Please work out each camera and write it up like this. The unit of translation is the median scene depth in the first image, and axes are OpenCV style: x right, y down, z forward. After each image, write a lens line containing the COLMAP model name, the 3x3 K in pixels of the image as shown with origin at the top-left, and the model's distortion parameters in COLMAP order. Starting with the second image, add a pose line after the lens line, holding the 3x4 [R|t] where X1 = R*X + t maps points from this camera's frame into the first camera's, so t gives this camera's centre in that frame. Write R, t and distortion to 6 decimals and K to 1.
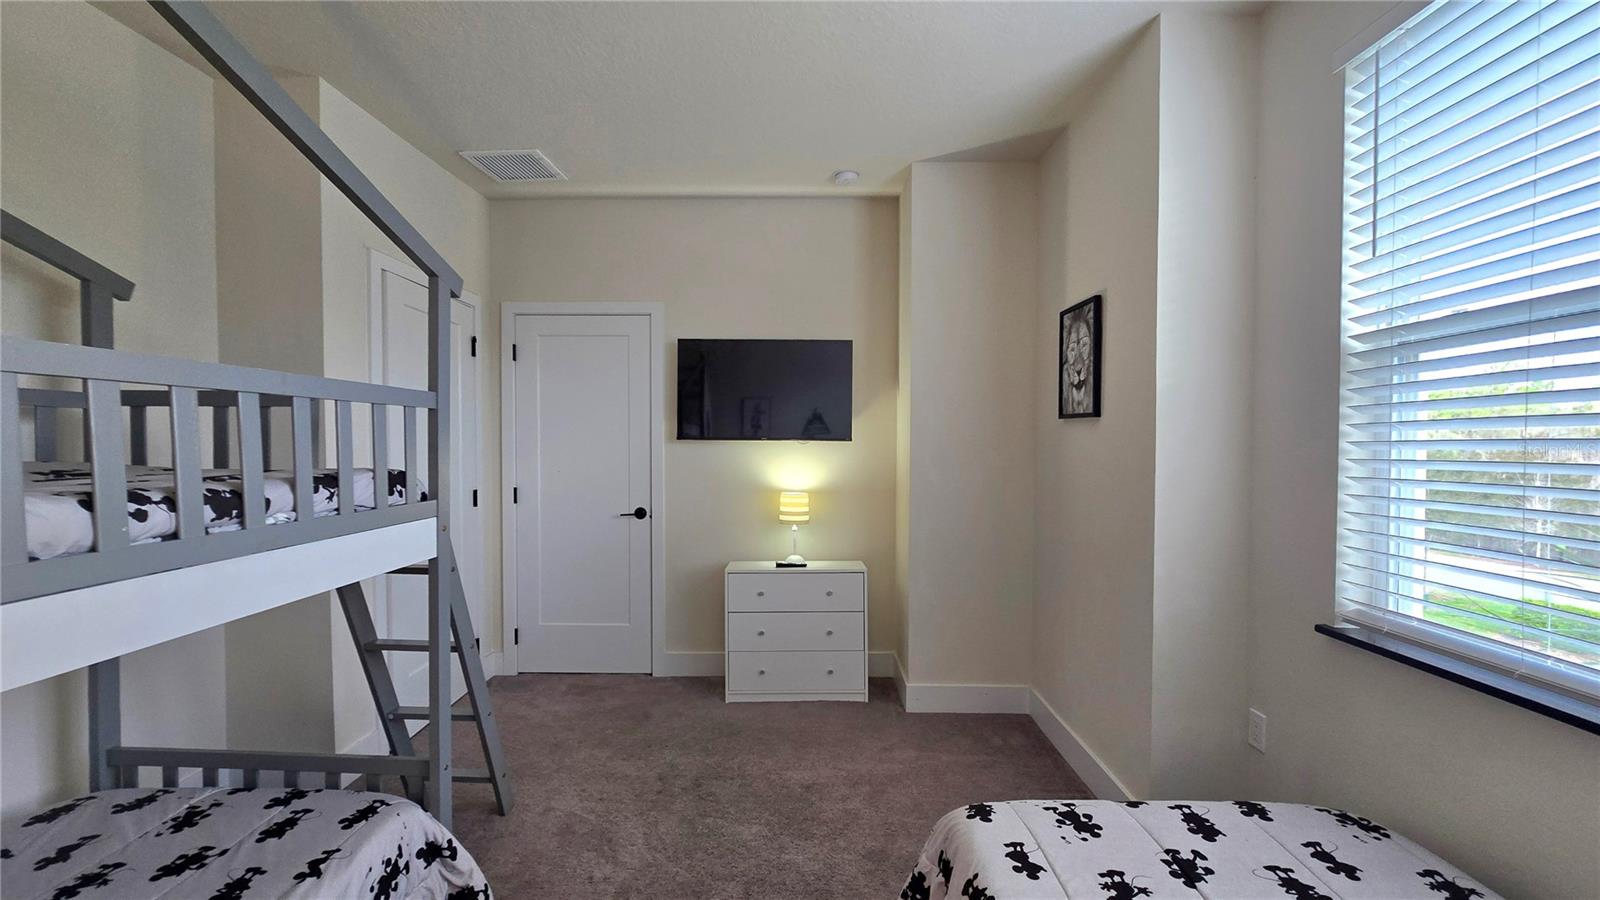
lens RADIAL K [[657.3, 0, 793.9], [0, 657.3, 458.4], [0, 0, 1]] dist [-0.015086, 0.005272]
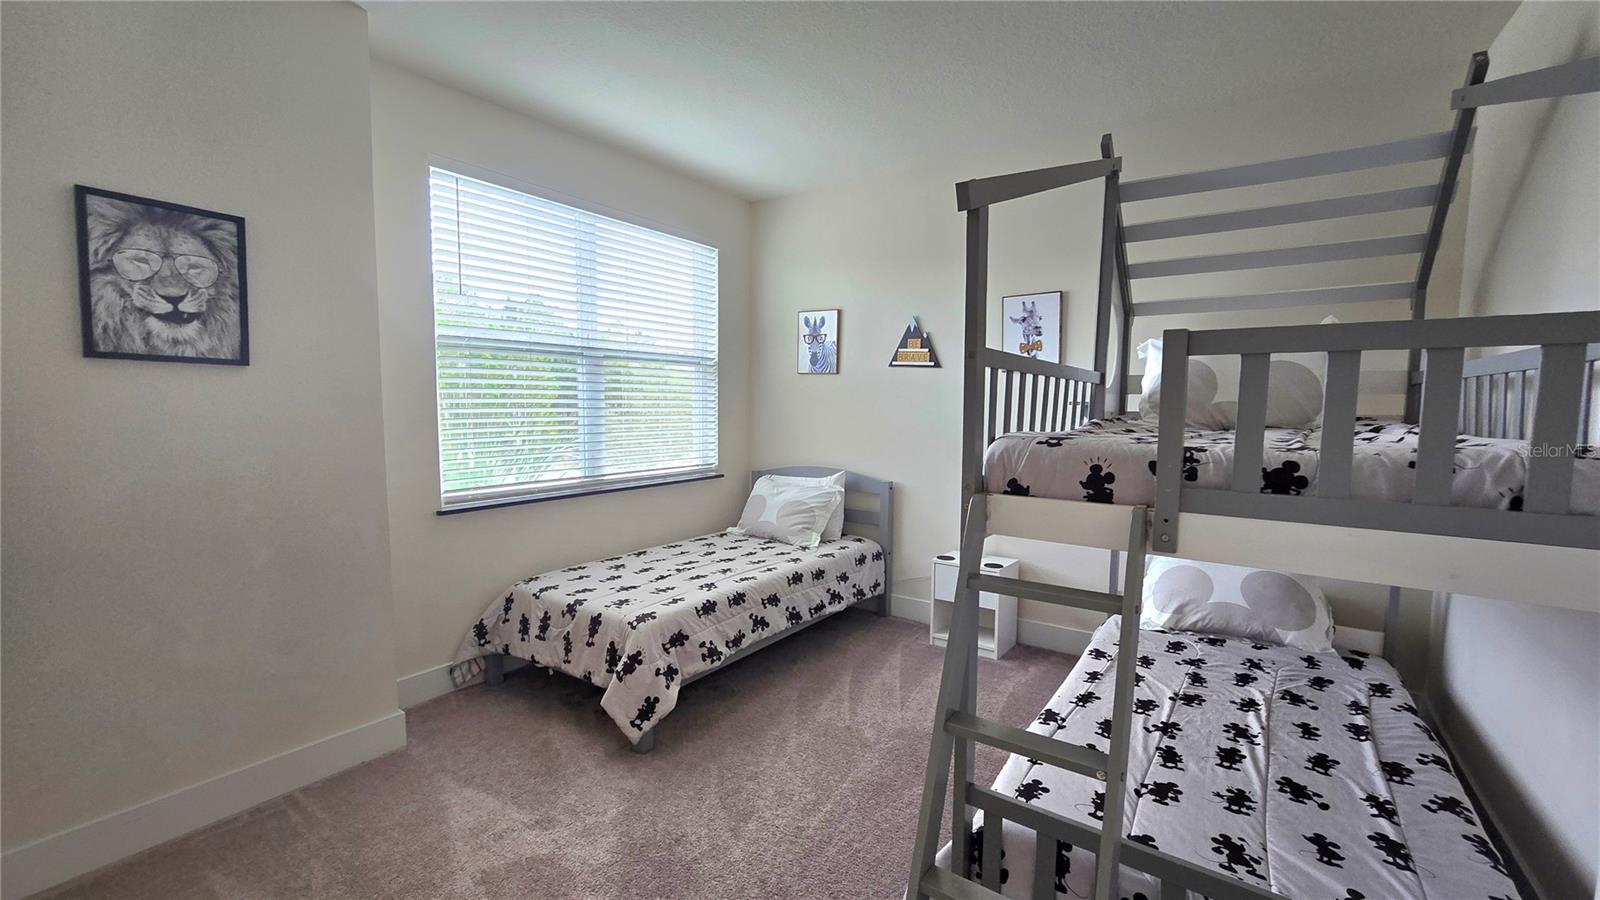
lens RADIAL K [[657.3, 0, 799.4], [0, 657.3, 453.7], [0, 0, 1]] dist [-0.015086, 0.005272]
pose [[-0.833472, -0.054000, 0.549916, -0.834158], [-0.002141, 0.995521, 0.094512, -0.044362], [-0.552557, 0.077596, -0.829855, 1.851372]]
